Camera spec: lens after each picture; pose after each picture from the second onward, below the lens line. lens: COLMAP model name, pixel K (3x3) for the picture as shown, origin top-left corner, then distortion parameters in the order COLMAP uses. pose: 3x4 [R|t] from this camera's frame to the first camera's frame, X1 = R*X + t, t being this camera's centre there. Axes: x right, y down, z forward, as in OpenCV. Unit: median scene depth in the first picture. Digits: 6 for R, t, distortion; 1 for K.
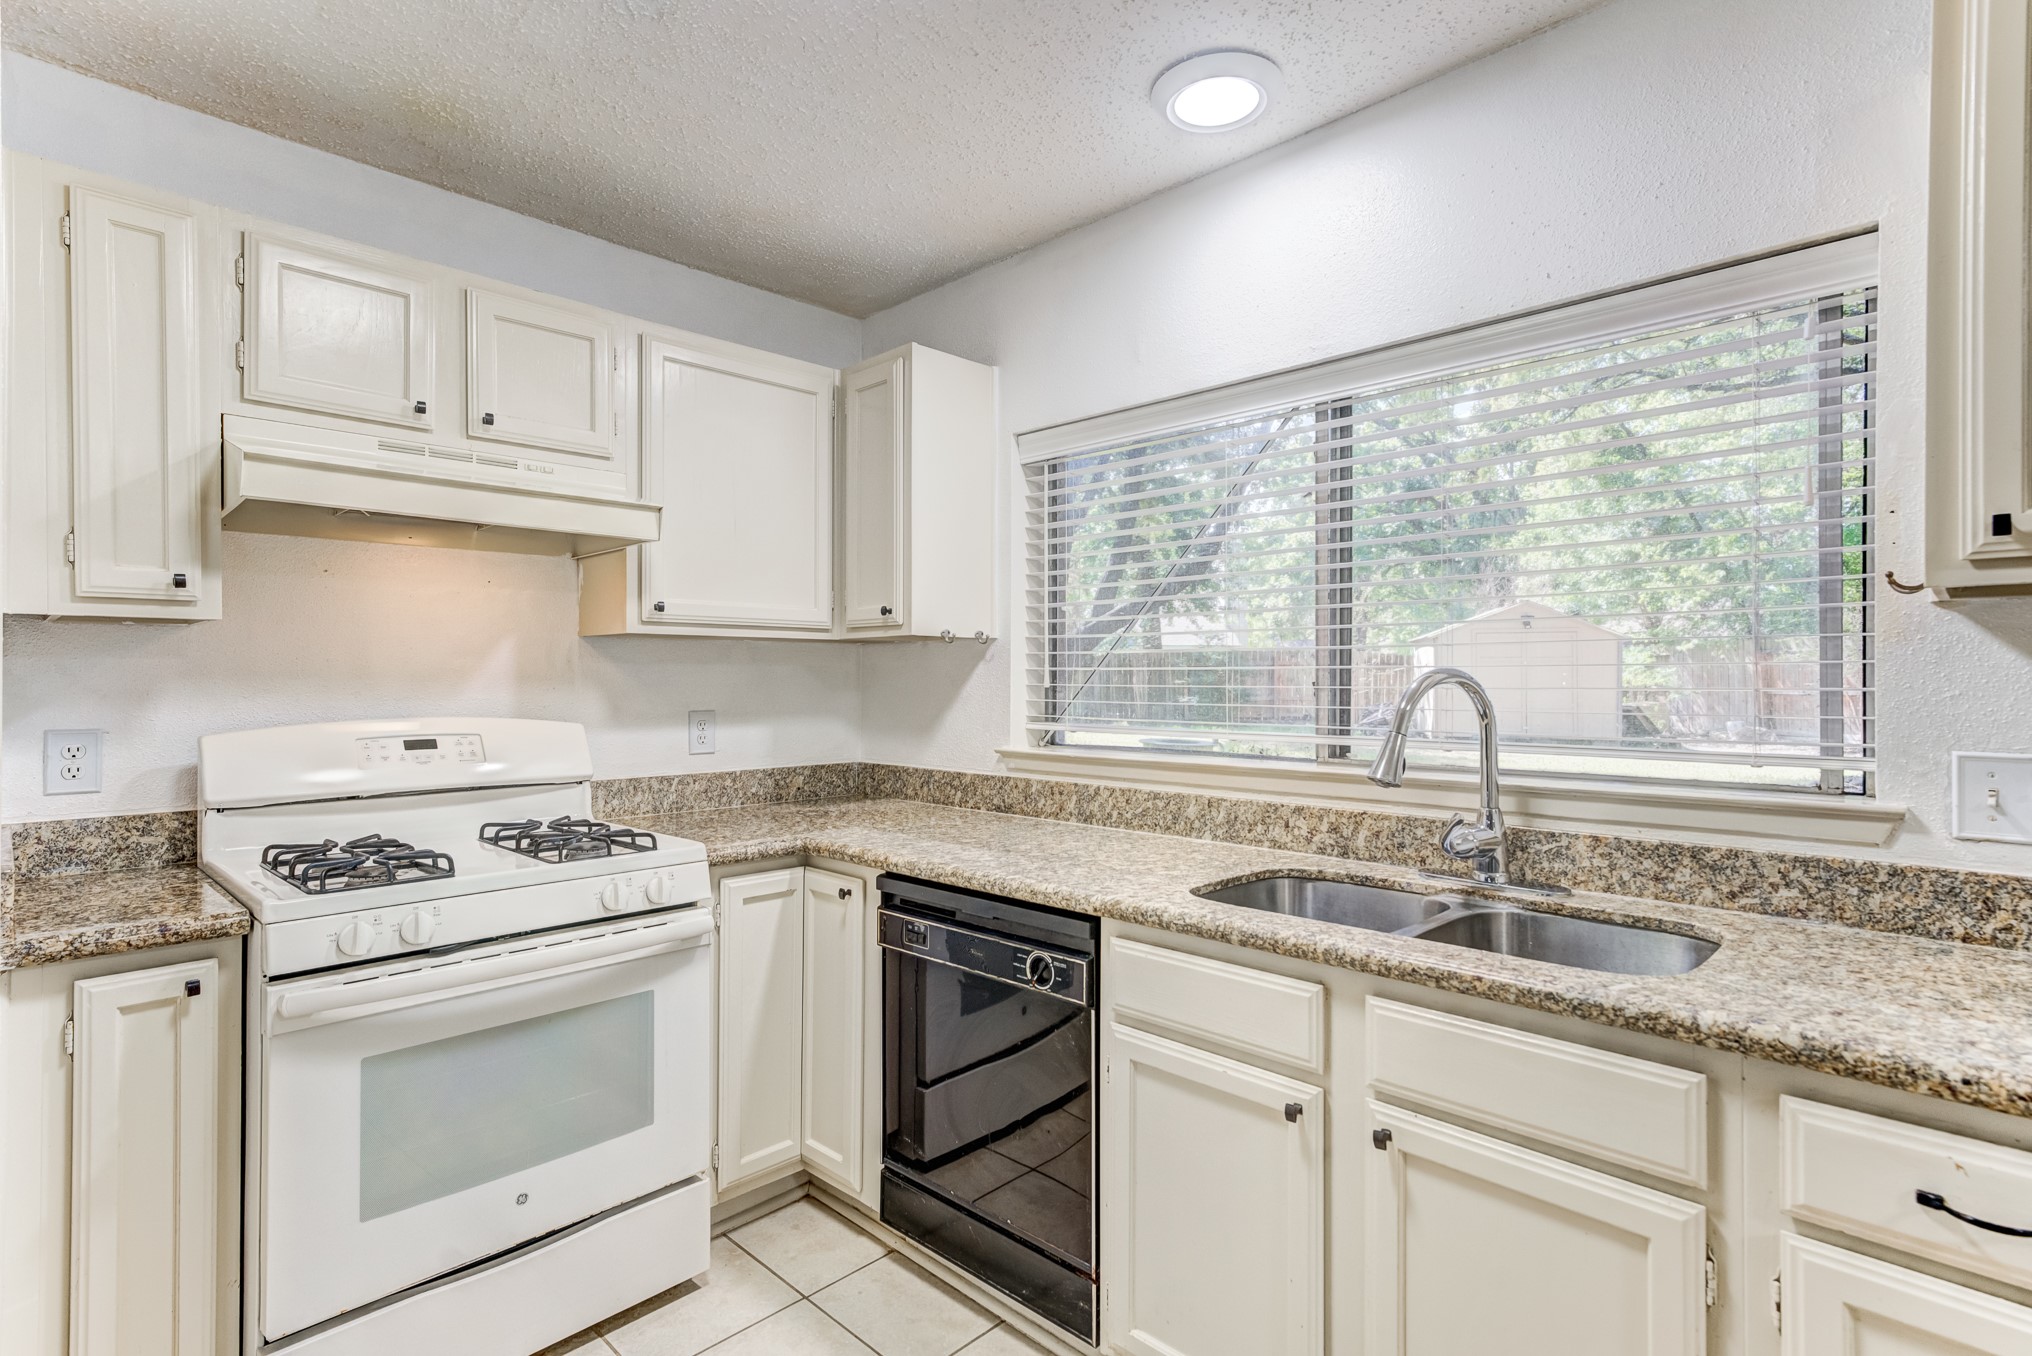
lens RADIAL K [[1012.7, 0, 989.7], [0, 1012.7, 675.4], [0, 0, 1]] dist [0.009803, 0.000990]
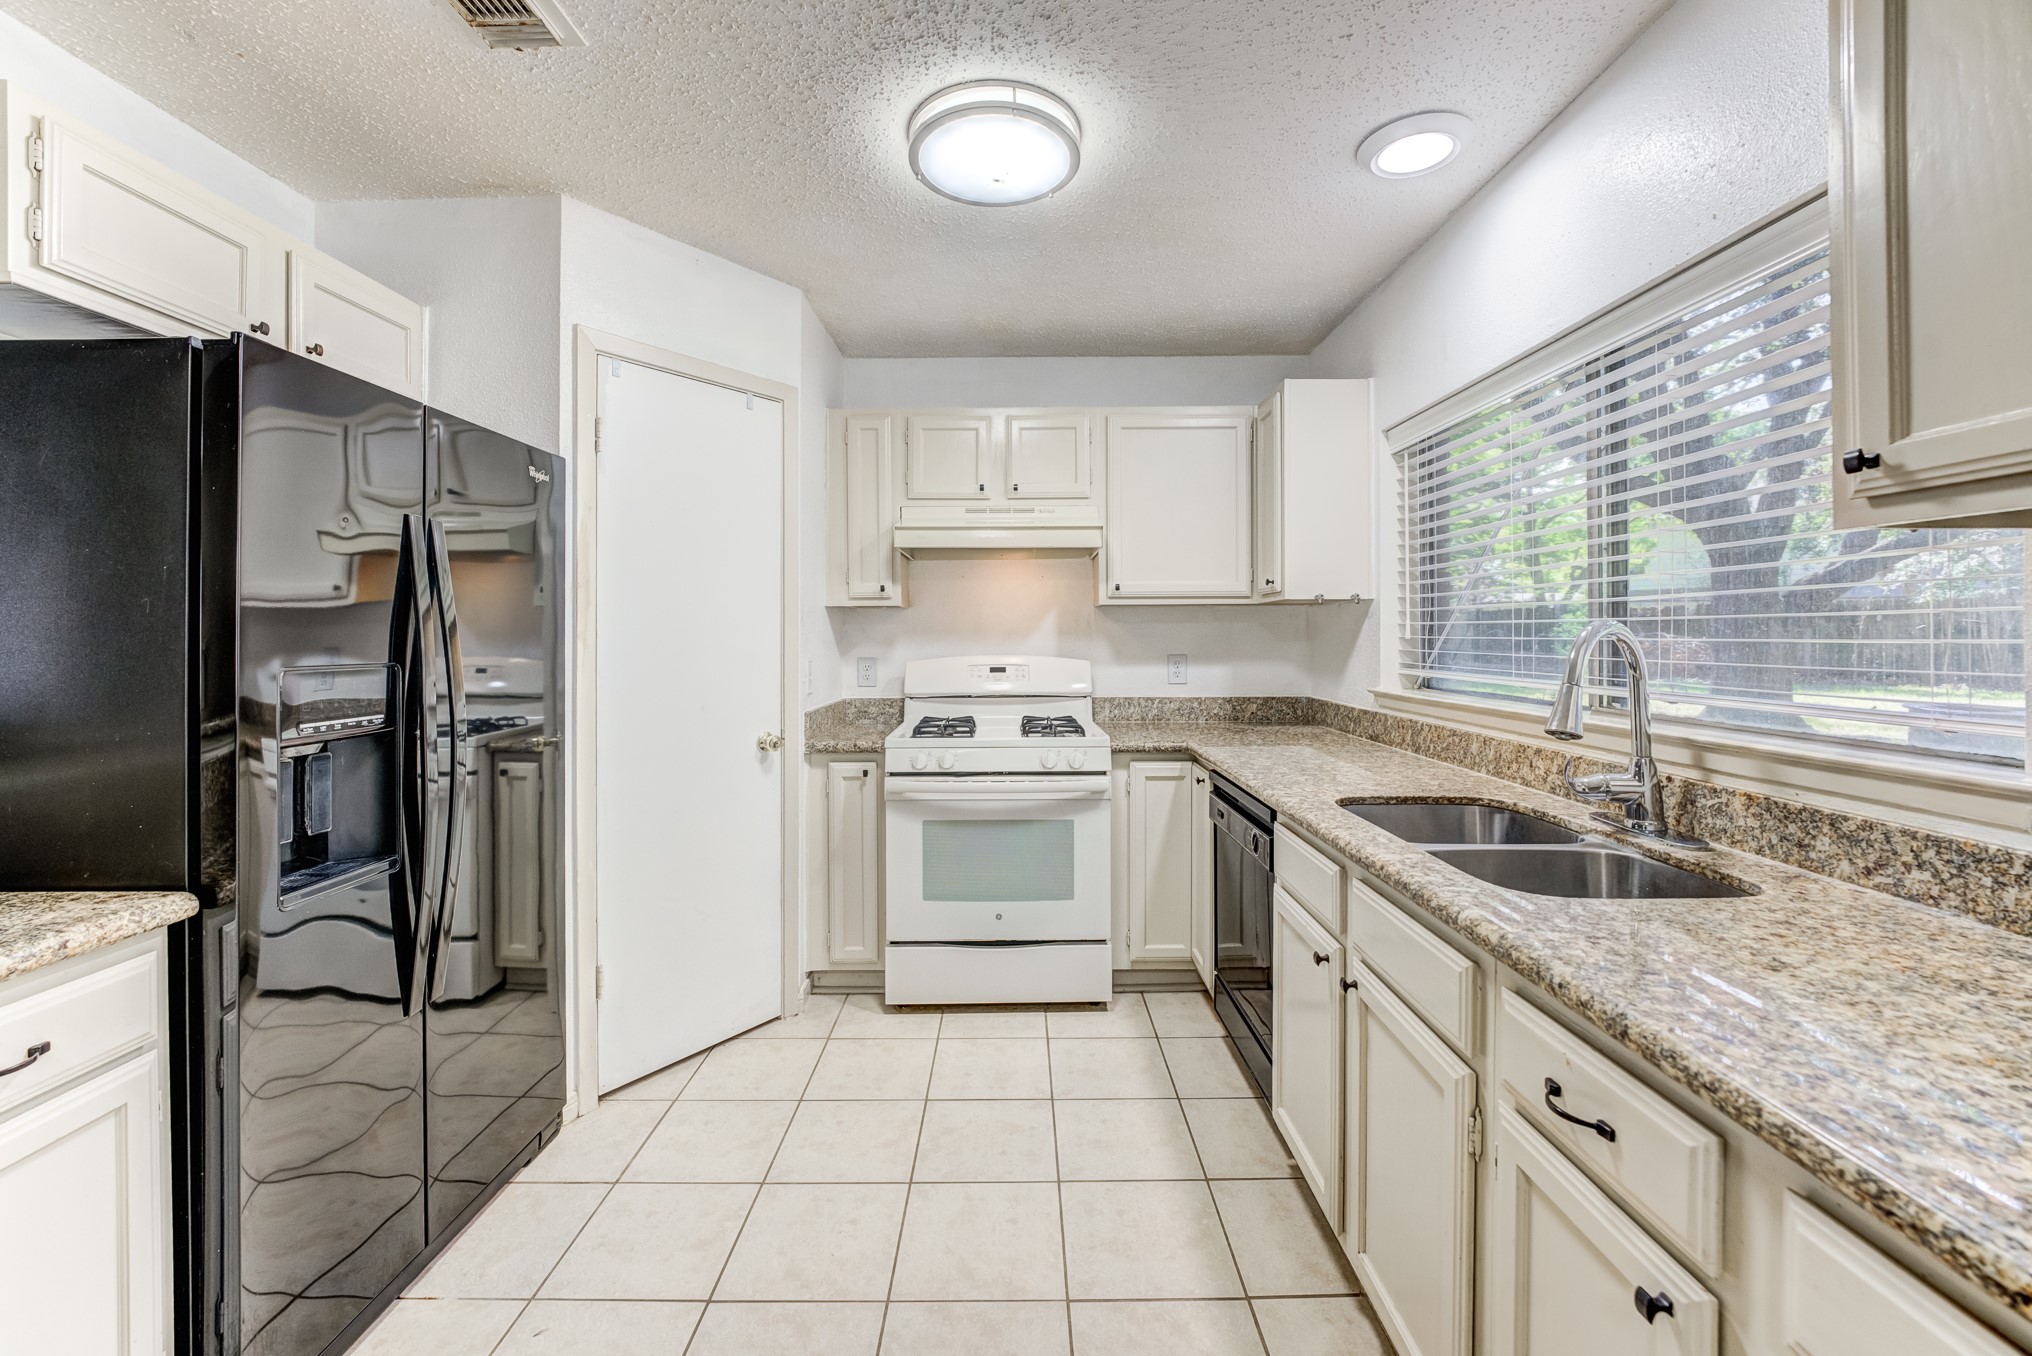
lens RADIAL K [[826.7, 0, 1002.2], [0, 826.7, 631.3], [0, 0, 1]] dist [-0.012922, 0.001025]
pose [[0.701355, -0.004350, -0.712799, 0.544207], [0.004395, 0.999989, -0.001779, 0.002108], [0.712799, -0.001885, 0.701366, -0.034737]]
